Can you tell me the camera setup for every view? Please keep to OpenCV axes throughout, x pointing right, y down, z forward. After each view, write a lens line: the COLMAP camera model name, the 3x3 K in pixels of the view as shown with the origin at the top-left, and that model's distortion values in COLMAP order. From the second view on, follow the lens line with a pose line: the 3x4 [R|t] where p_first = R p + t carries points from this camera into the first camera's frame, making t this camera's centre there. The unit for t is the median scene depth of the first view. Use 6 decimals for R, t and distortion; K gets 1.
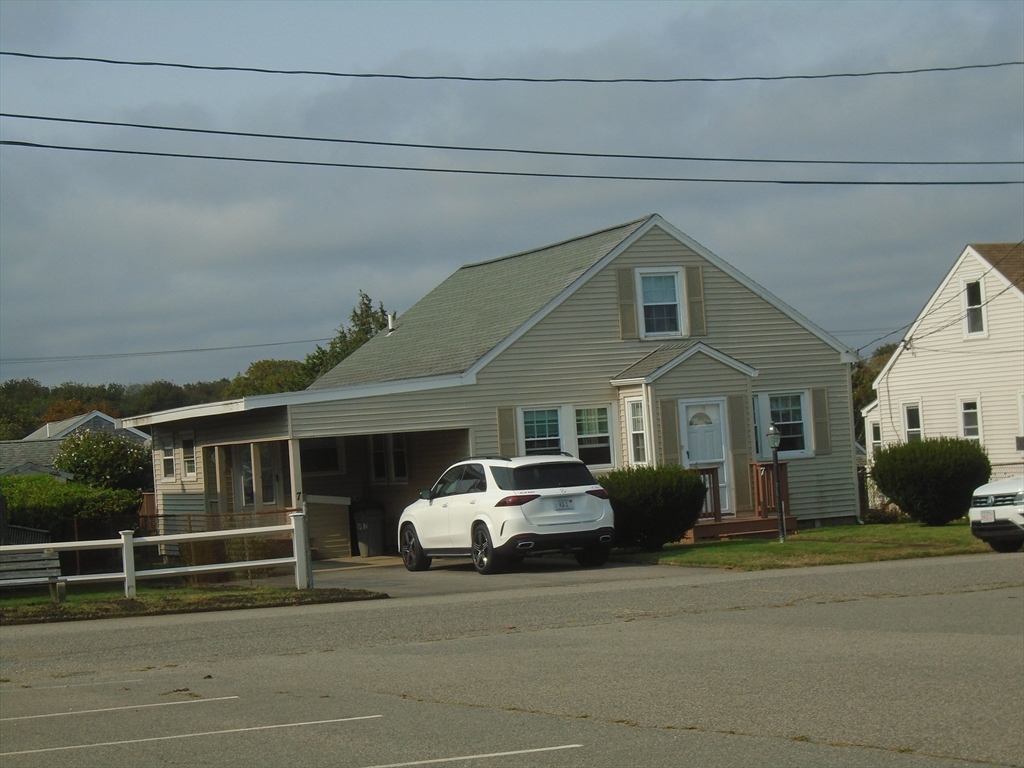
lens RADIAL K [[2289.3, 0, 512.0], [0, 2289.3, 384.0], [0, 0, 1]] dist [0.026583, -0.155240]
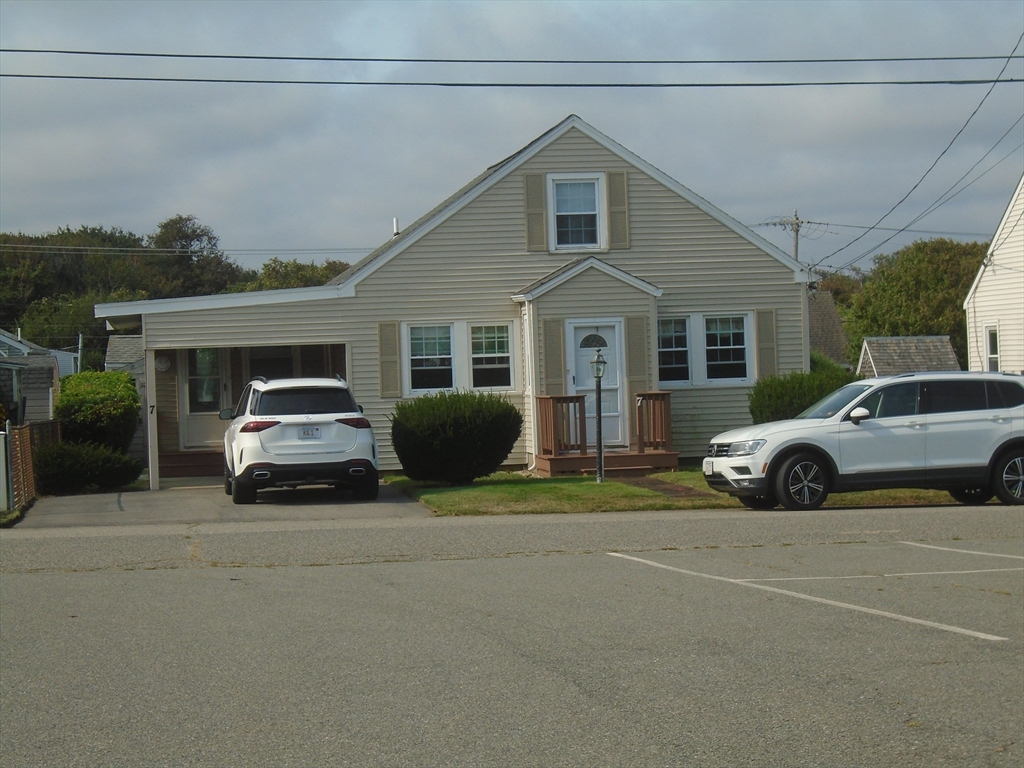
lens RADIAL K [[2289.3, 0, 512.0], [0, 2289.3, 384.0], [0, 0, 1]] dist [0.026583, -0.155240]
pose [[0.967582, 0.035583, -0.250038, 0.274637], [-0.023486, 0.998412, 0.051201, -0.013381], [0.251463, -0.043669, 0.966881, 0.107636]]
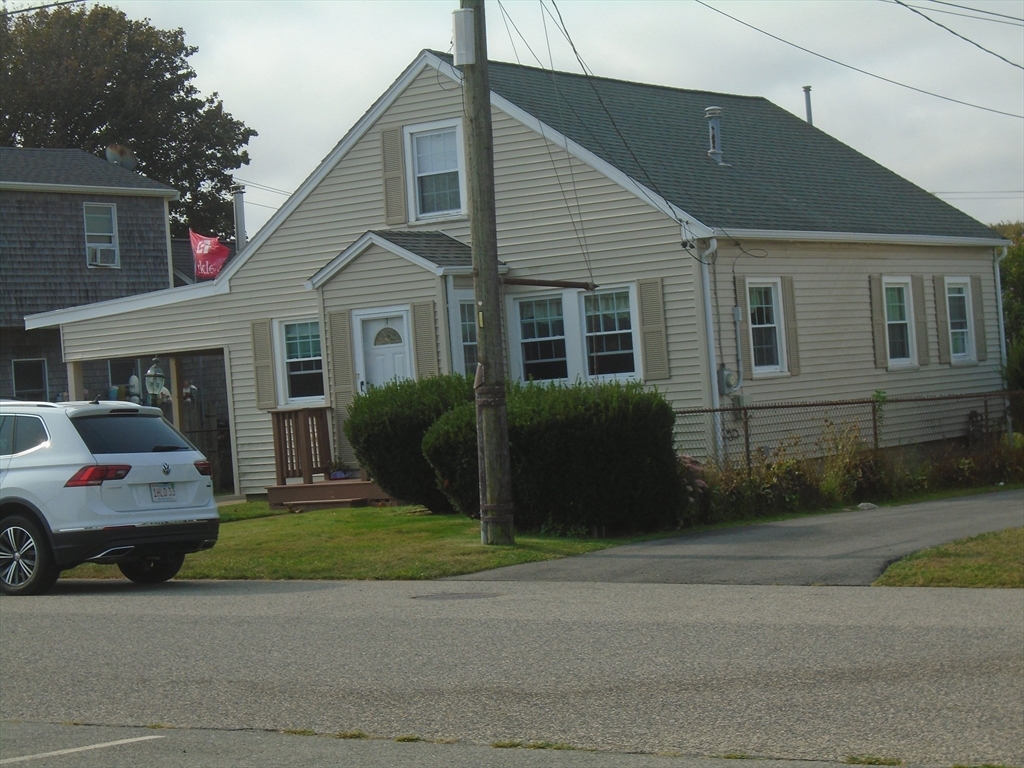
lens RADIAL K [[2289.3, 0, 512.0], [0, 2289.3, 384.0], [0, 0, 1]] dist [0.026583, -0.155240]
pose [[0.535991, 0.026030, -0.843822, 0.702996], [0.061126, 0.995705, 0.069542, -0.017546], [0.842008, -0.088853, 0.532098, 0.634842]]
